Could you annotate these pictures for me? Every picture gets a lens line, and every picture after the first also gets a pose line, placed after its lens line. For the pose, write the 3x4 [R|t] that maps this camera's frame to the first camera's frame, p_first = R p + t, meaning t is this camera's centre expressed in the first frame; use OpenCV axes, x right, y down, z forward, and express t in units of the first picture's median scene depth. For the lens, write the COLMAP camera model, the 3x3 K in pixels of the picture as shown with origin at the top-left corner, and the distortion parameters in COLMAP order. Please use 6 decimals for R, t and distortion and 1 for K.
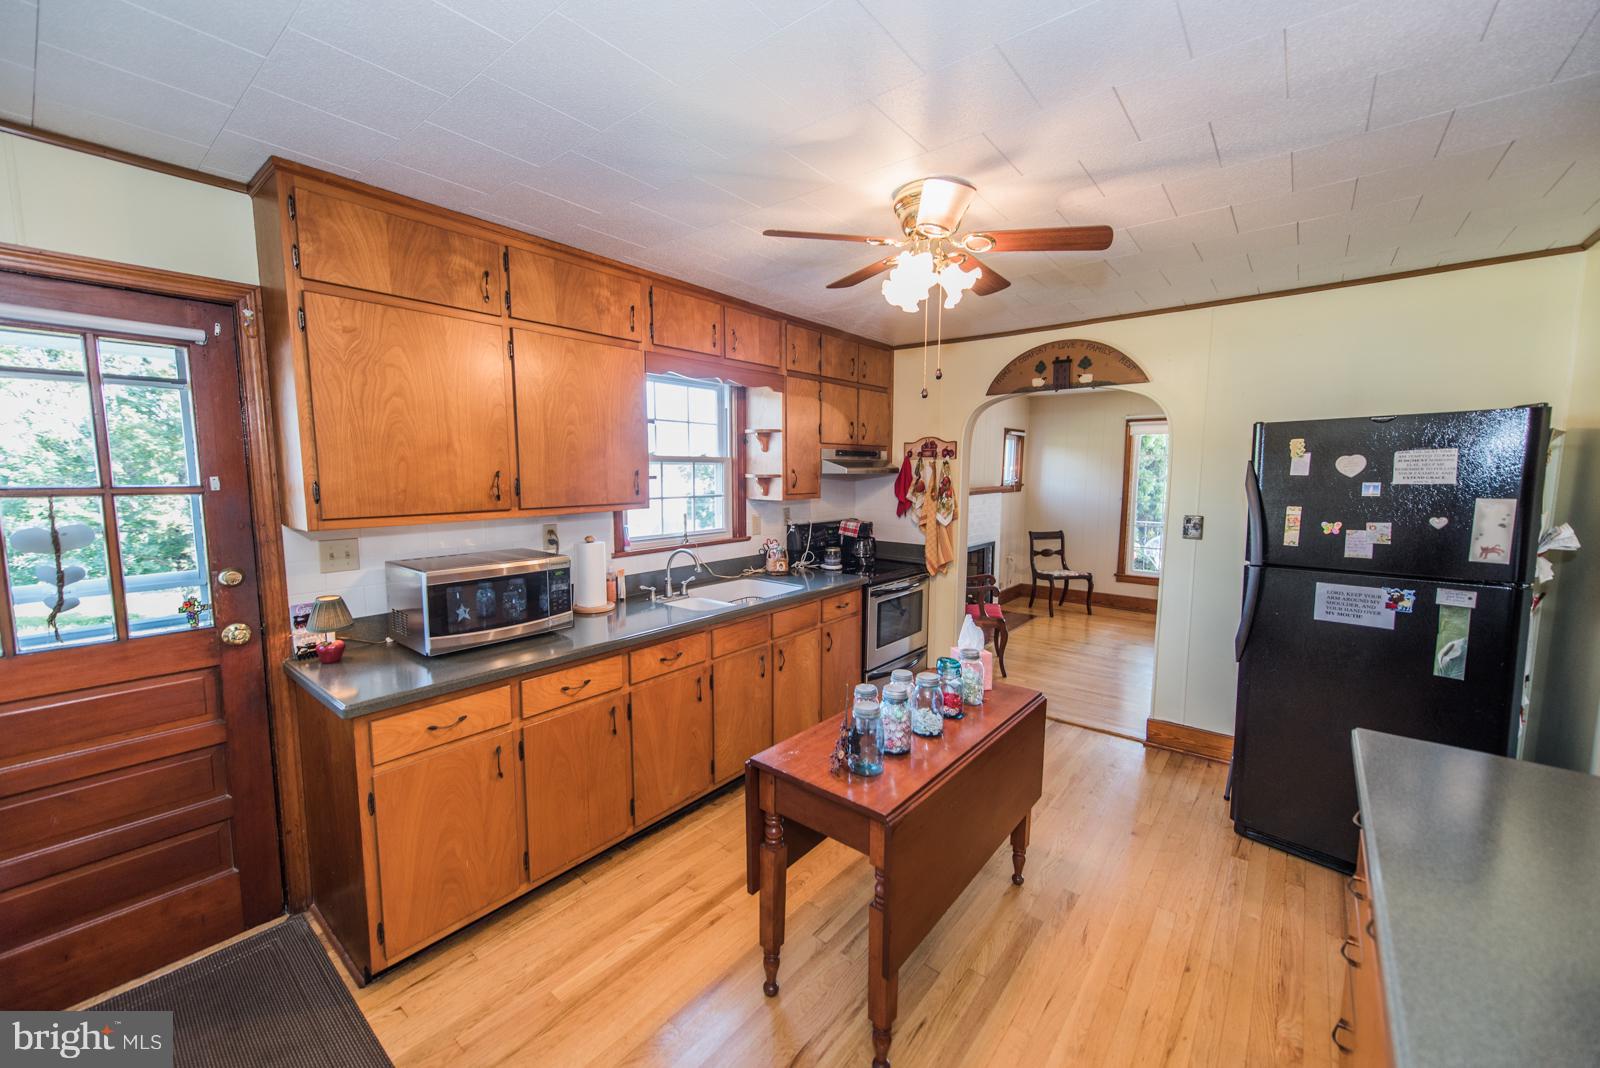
lens RADIAL K [[619.7, 0, 794.2], [0, 619.7, 530.6], [0, 0, 1]] dist [0.002746, -0.000434]
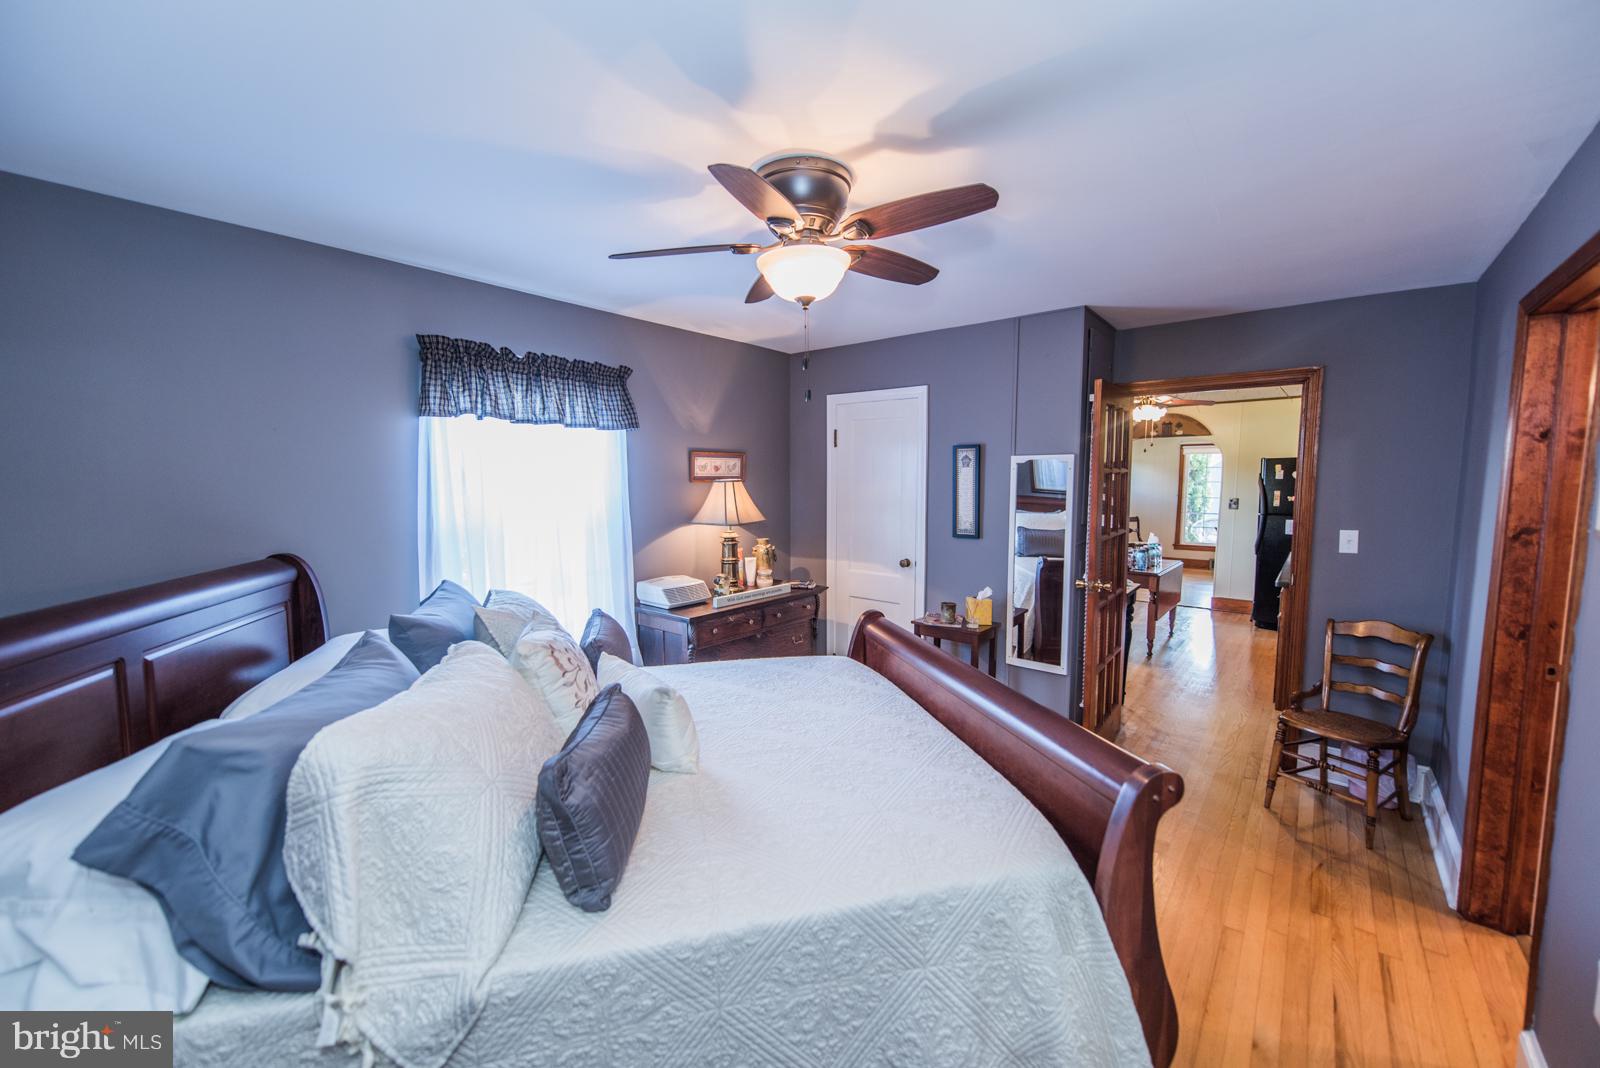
lens RADIAL K [[619.7, 0, 792.6], [0, 619.7, 538.5], [0, 0, 1]] dist [0.002746, -0.000434]
pose [[0.999846, -0.005425, -0.016713, -0.820510], [0.005388, 0.999983, -0.002240, 0.108132], [0.016725, 0.002150, 0.999858, -1.133544]]
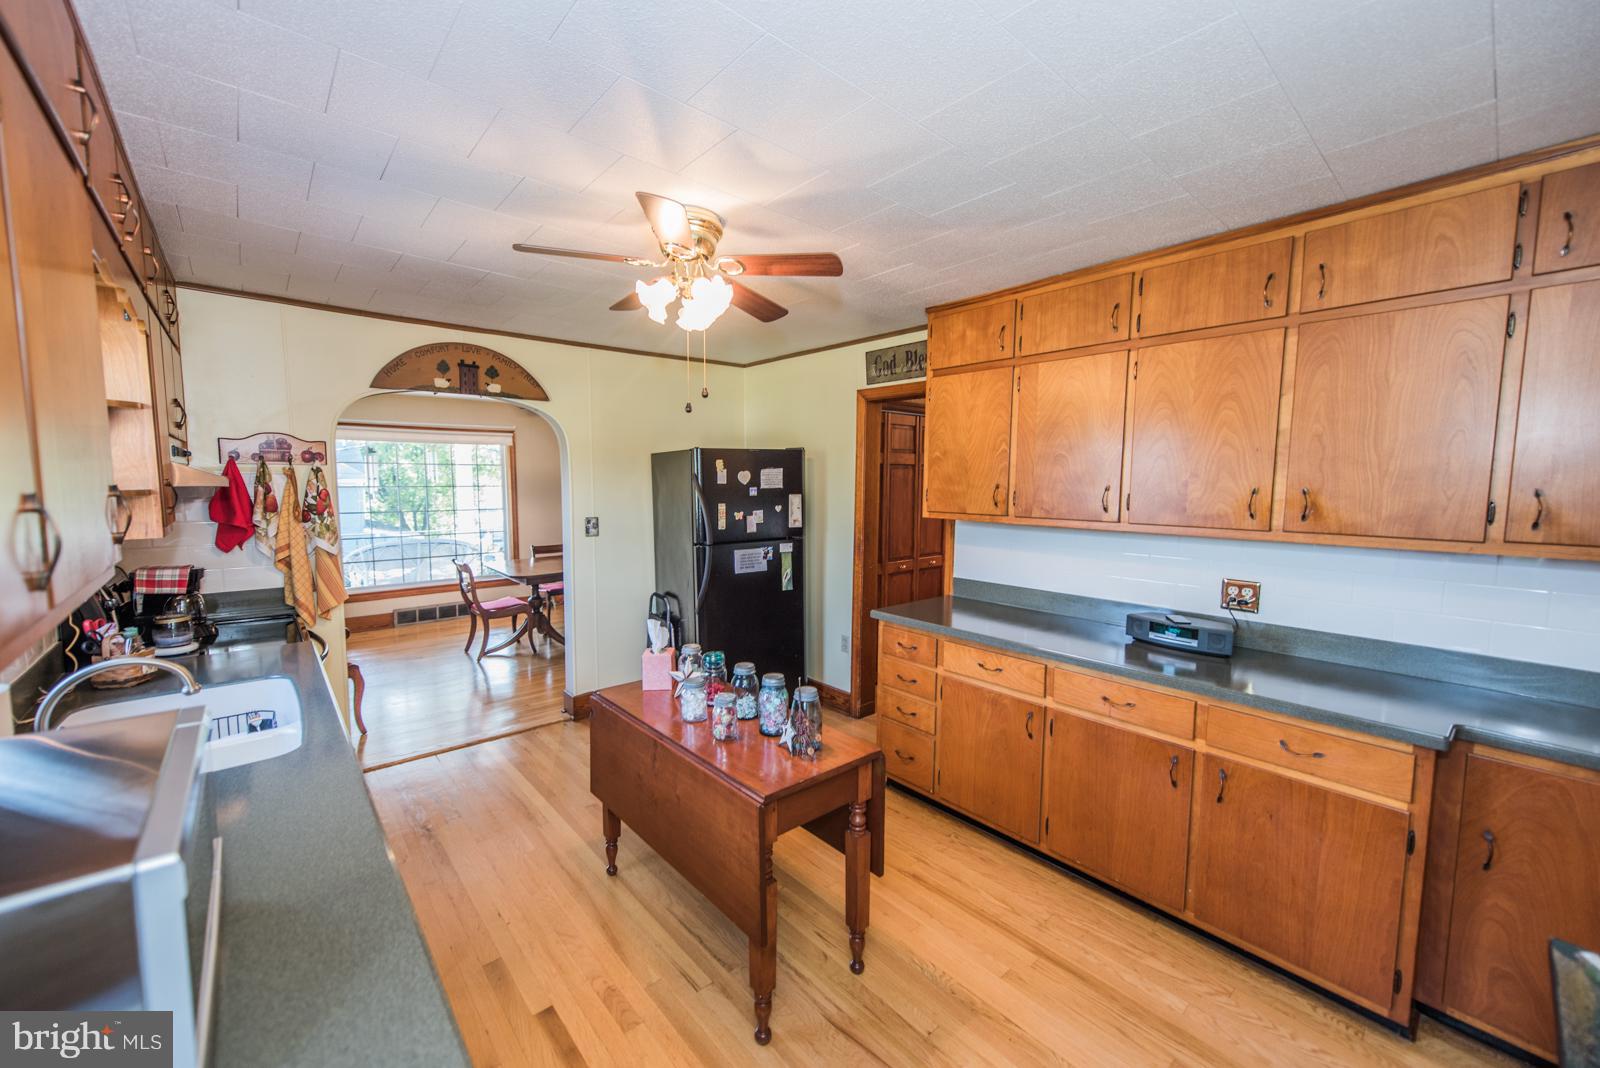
lens RADIAL K [[619.7, 0, 792.4], [0, 619.7, 536.2], [0, 0, 1]] dist [0.002746, -0.000434]
pose [[0.164465, -0.090805, 0.982194, -0.476661], [0.095789, 0.992517, 0.075720, -0.040727], [-0.981721, 0.081630, 0.171932, 0.398565]]
